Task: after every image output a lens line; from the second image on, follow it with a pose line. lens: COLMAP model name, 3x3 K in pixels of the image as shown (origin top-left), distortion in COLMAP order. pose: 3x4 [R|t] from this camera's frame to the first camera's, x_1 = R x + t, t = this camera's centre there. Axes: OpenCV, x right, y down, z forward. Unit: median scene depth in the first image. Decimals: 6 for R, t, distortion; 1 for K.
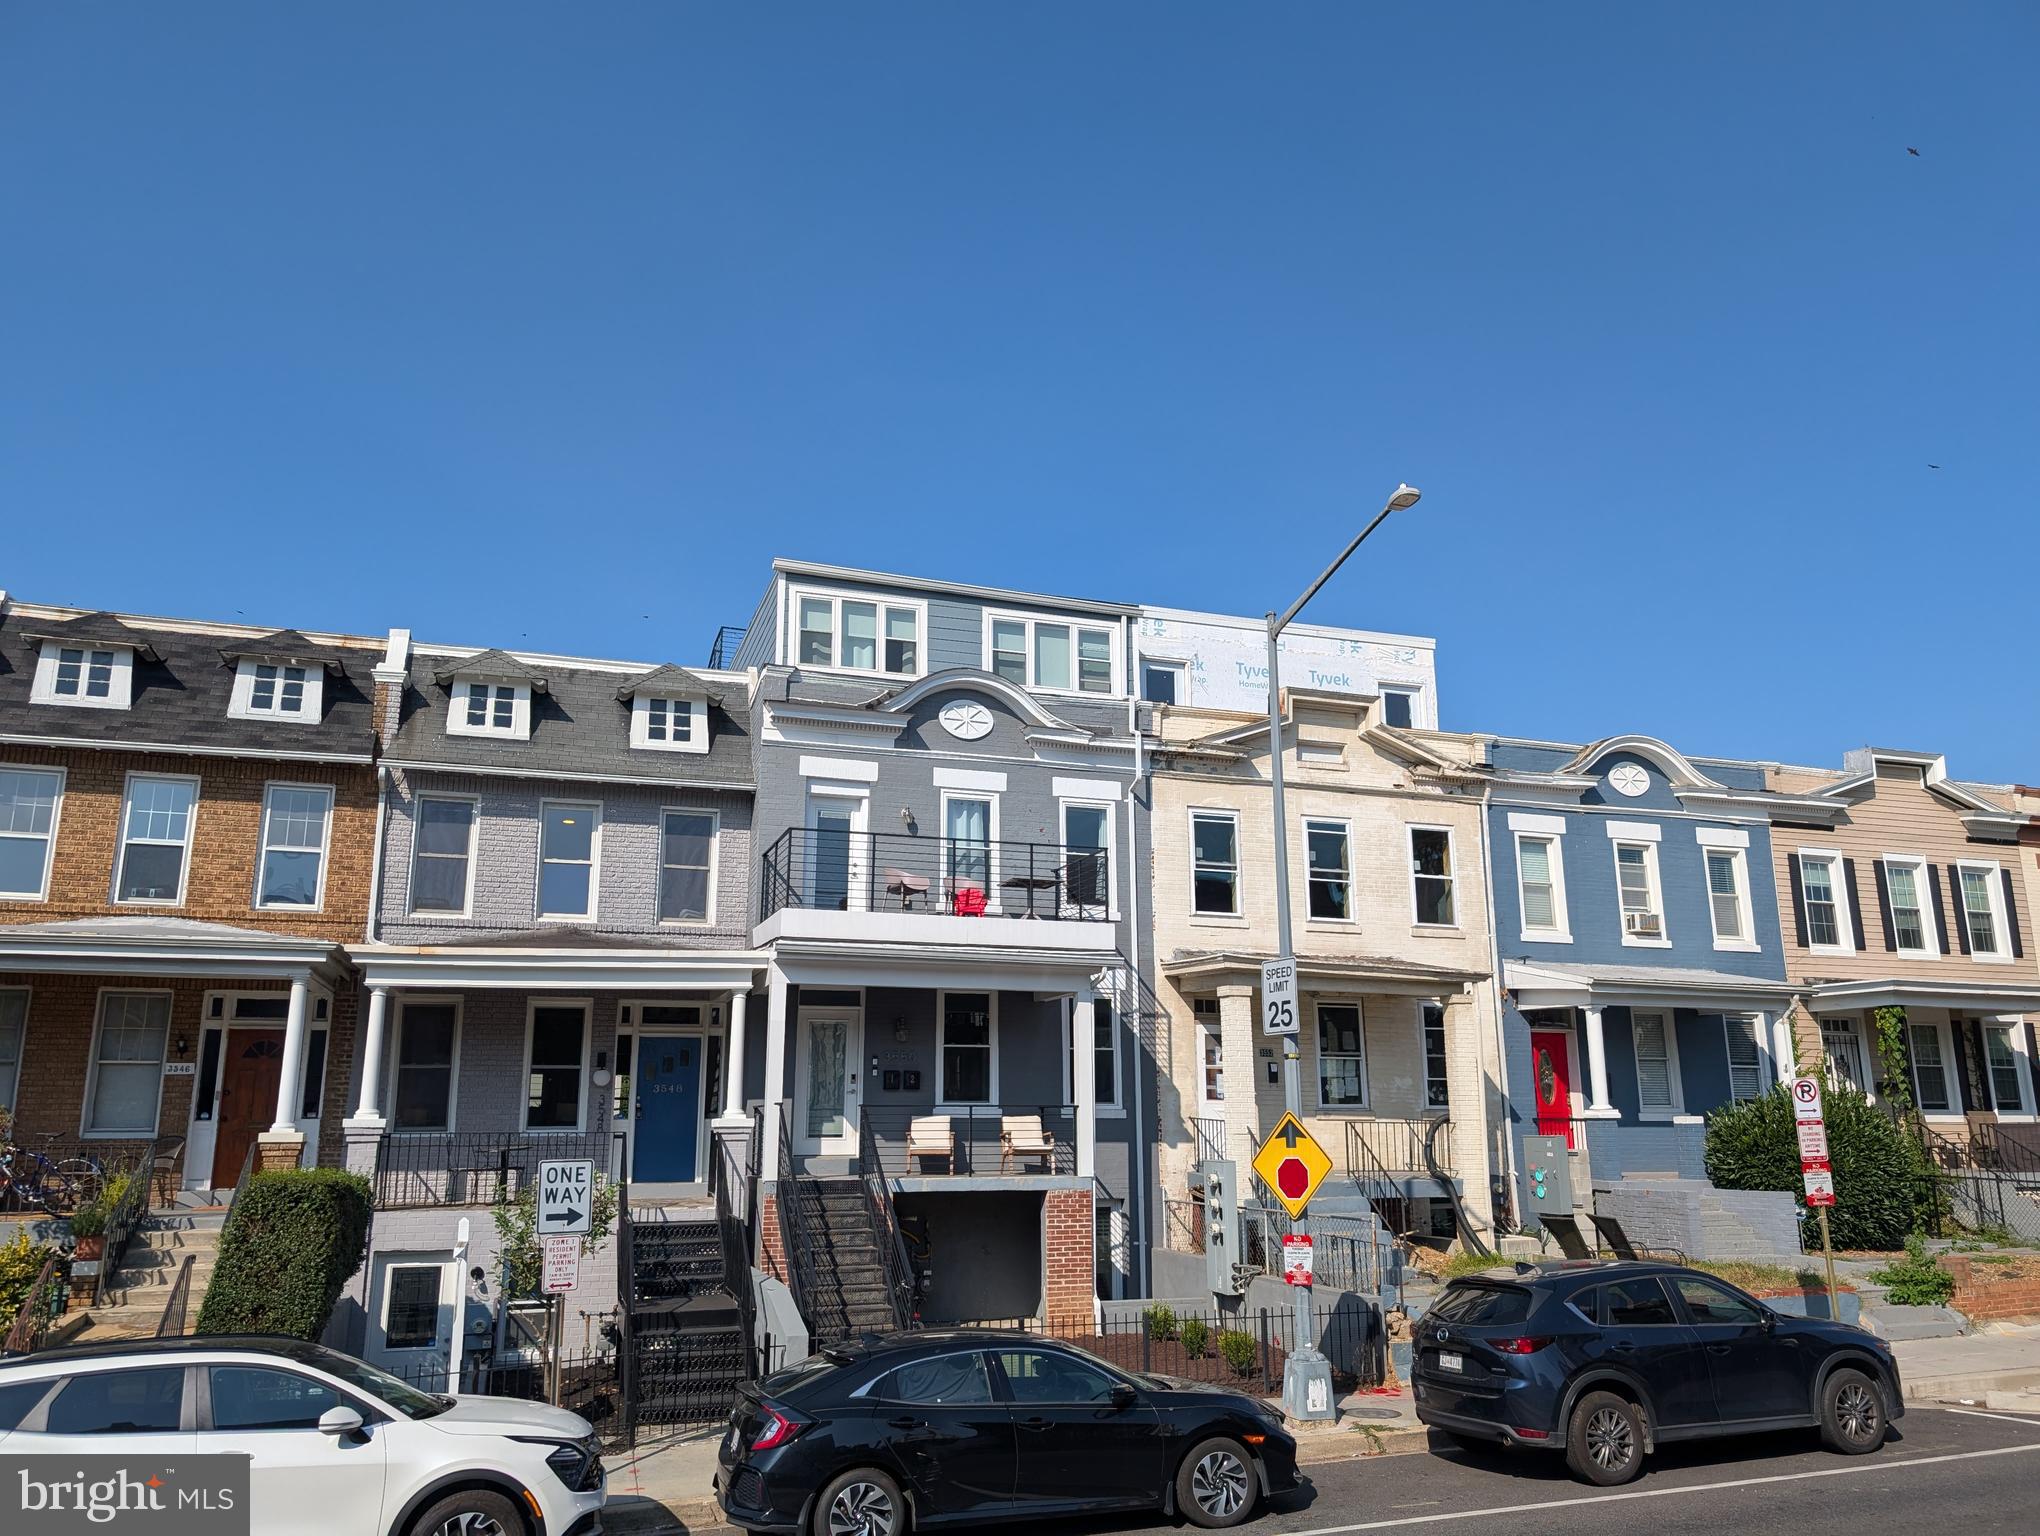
lens RADIAL K [[1456.3, 0, 1022.8], [0, 1456.3, 784.1], [0, 0, 1]] dist [0.012820, -0.003506]
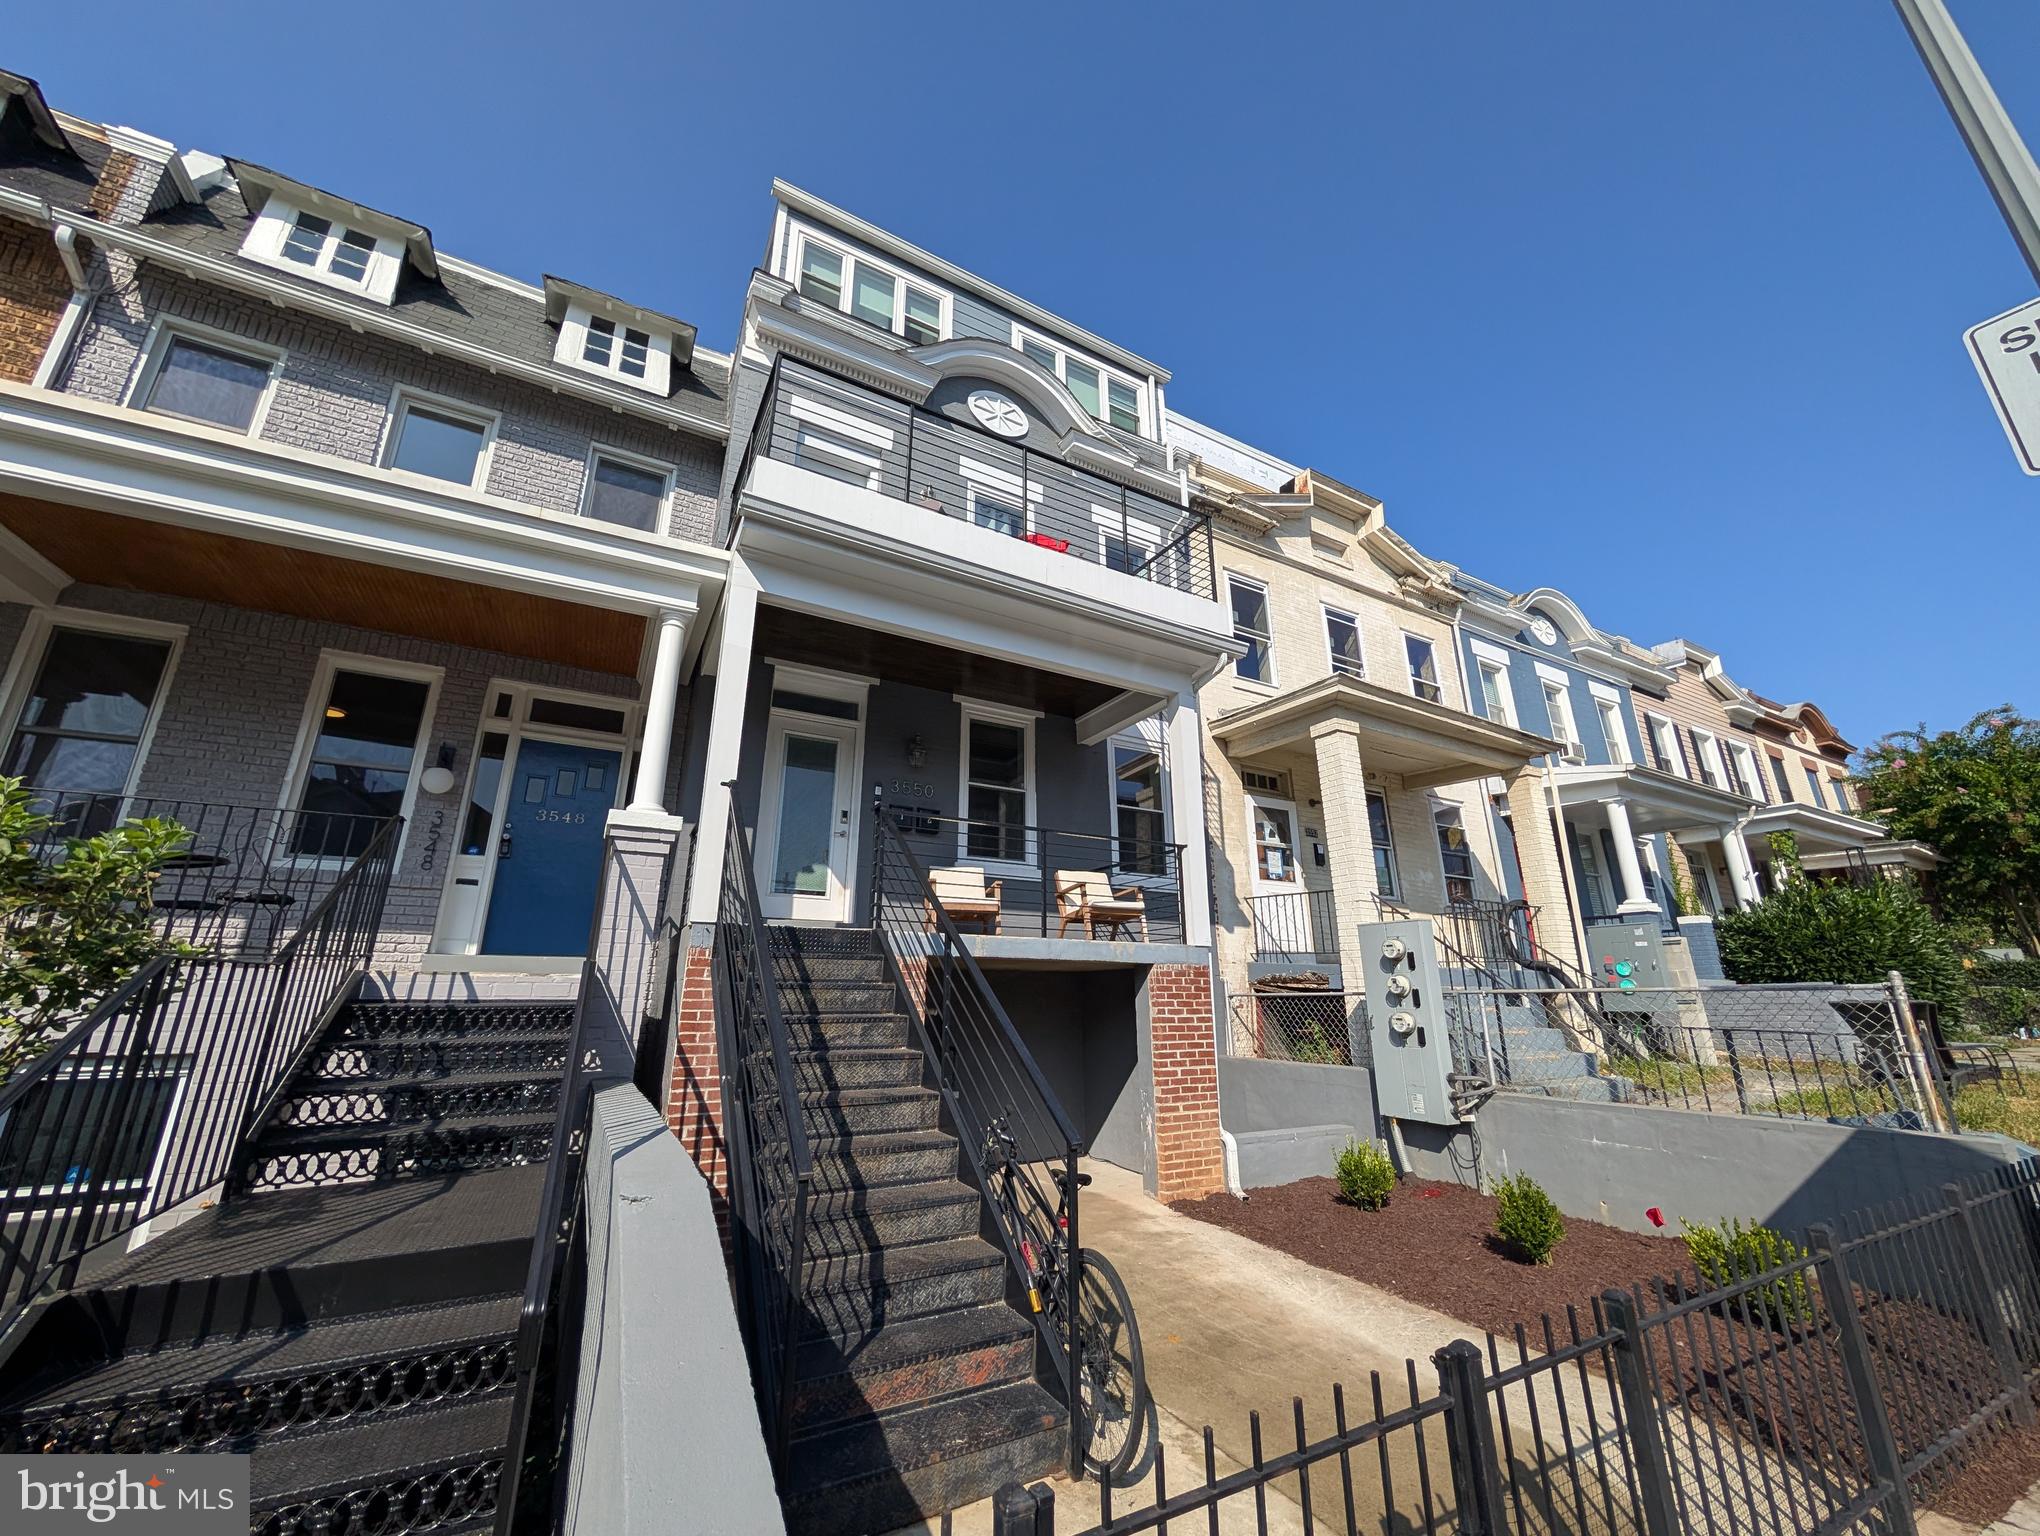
lens RADIAL K [[771.1, 0, 1020.1], [0, 771.1, 767.0], [0, 0, 1]] dist [-0.001198, -0.000418]
pose [[0.984801, 0.053300, 0.165304, -0.095532], [-0.042493, 0.996764, -0.068237, 0.200437], [-0.168406, 0.060175, 0.983879, 0.614451]]
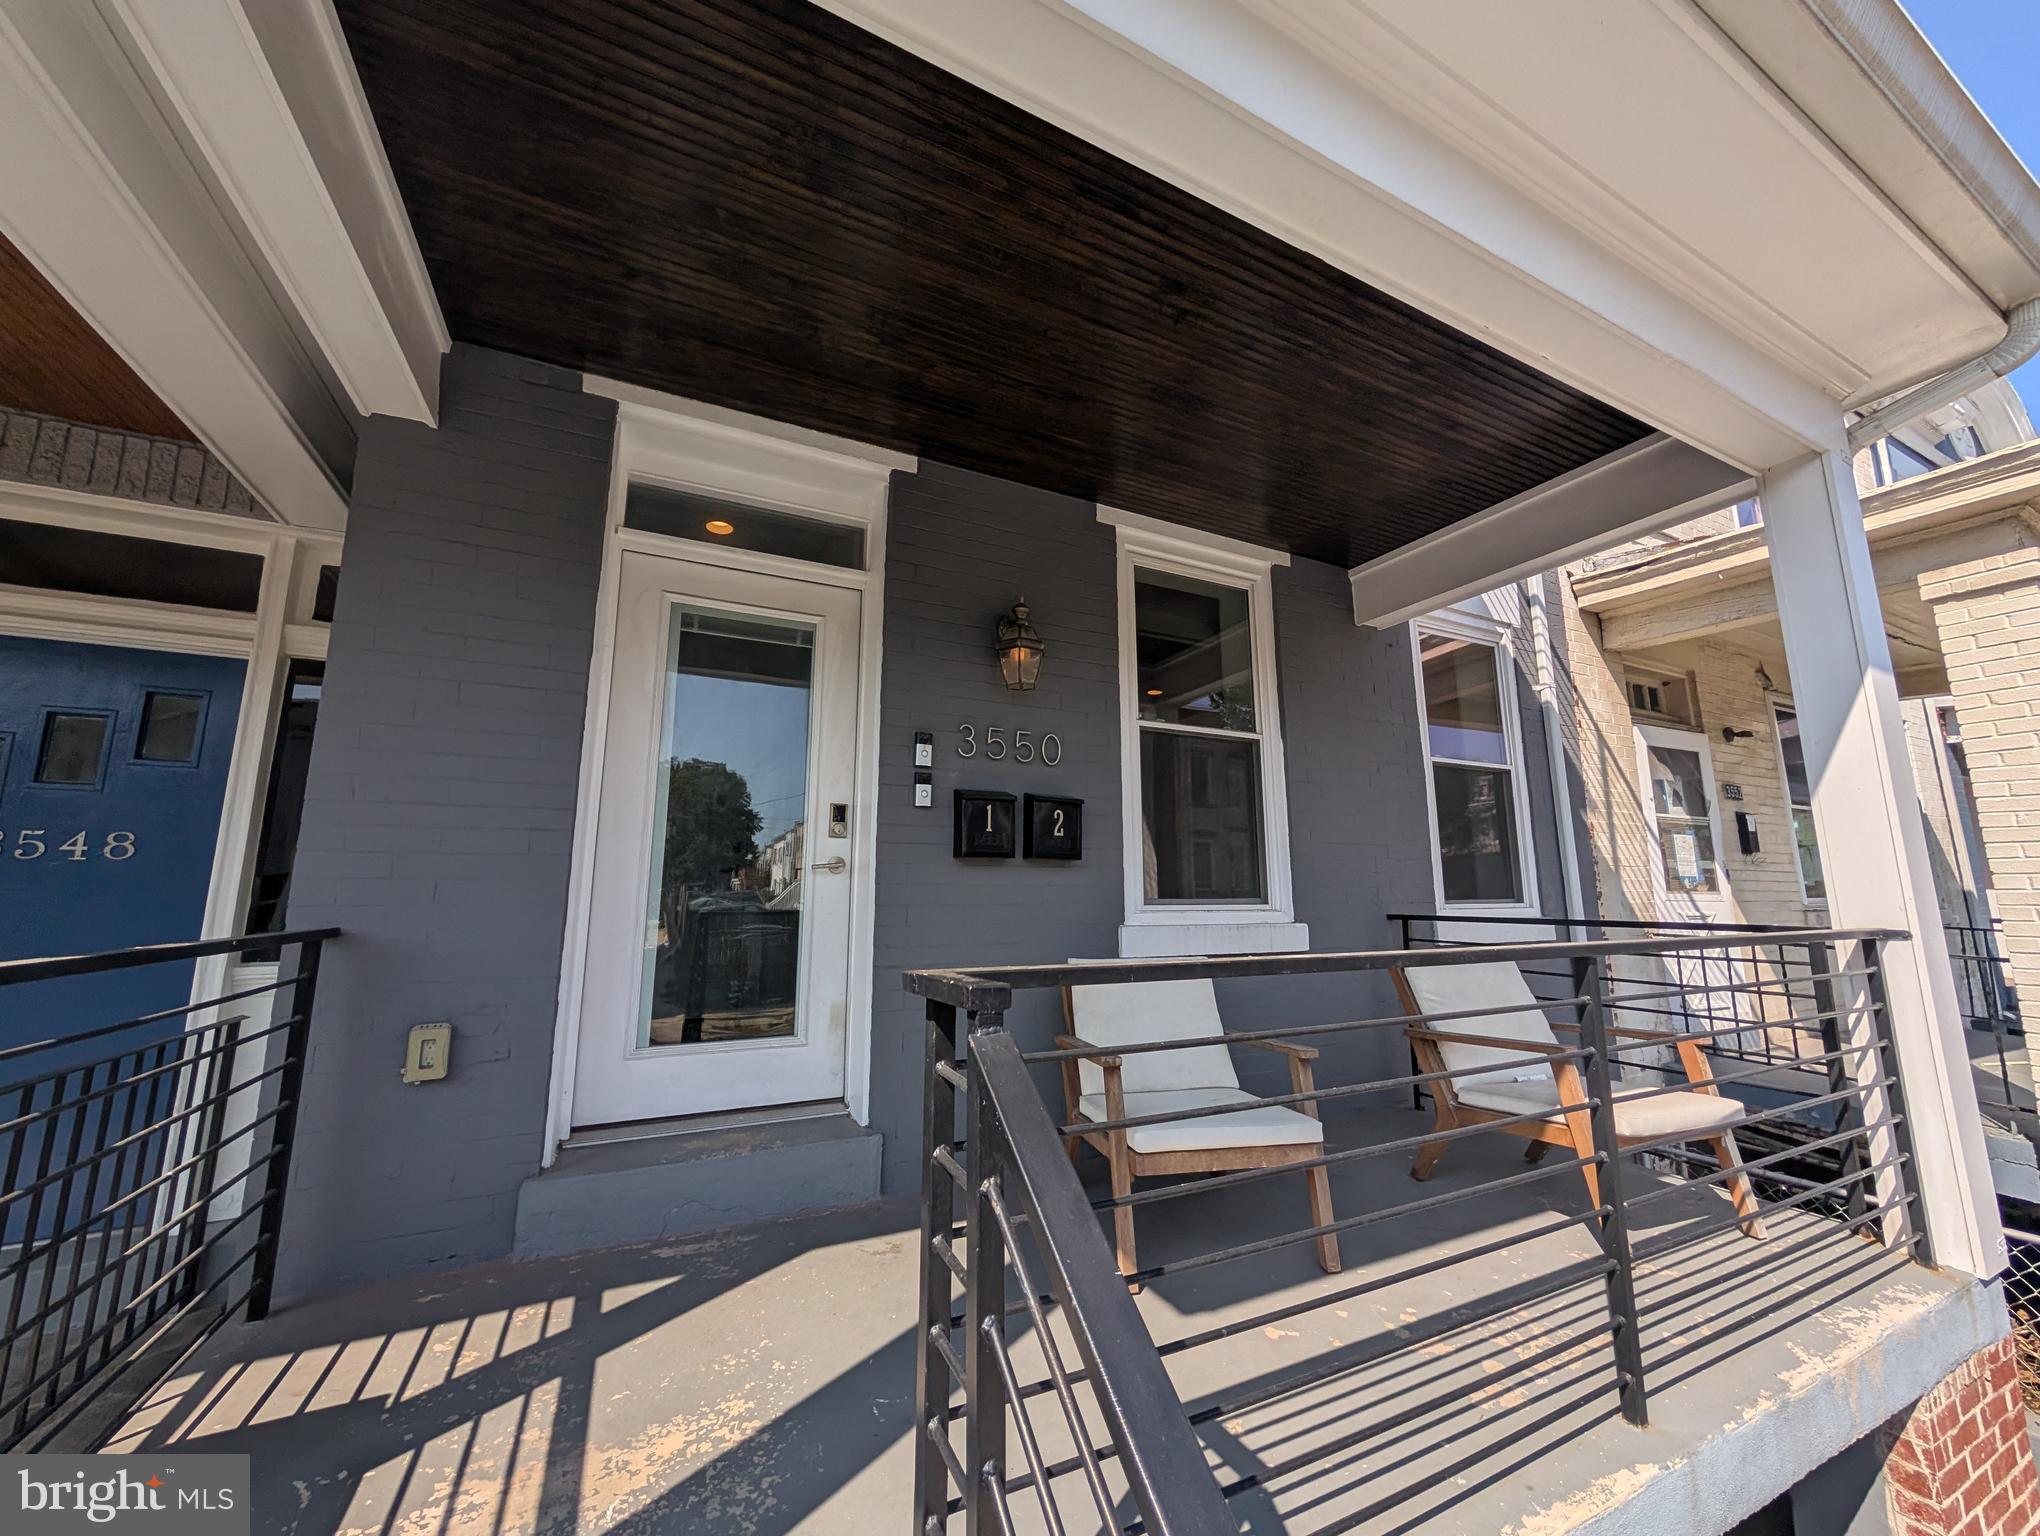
lens RADIAL K [[771.1, 0, 1020.0], [0, 771.1, 762.1], [0, 0, 1]] dist [-0.001198, -0.000418]
pose [[0.991583, 0.023504, 0.127320, -0.101185], [-0.031278, 0.997744, 0.059408, 0.181848], [-0.125637, -0.062891, 0.990081, 0.853180]]
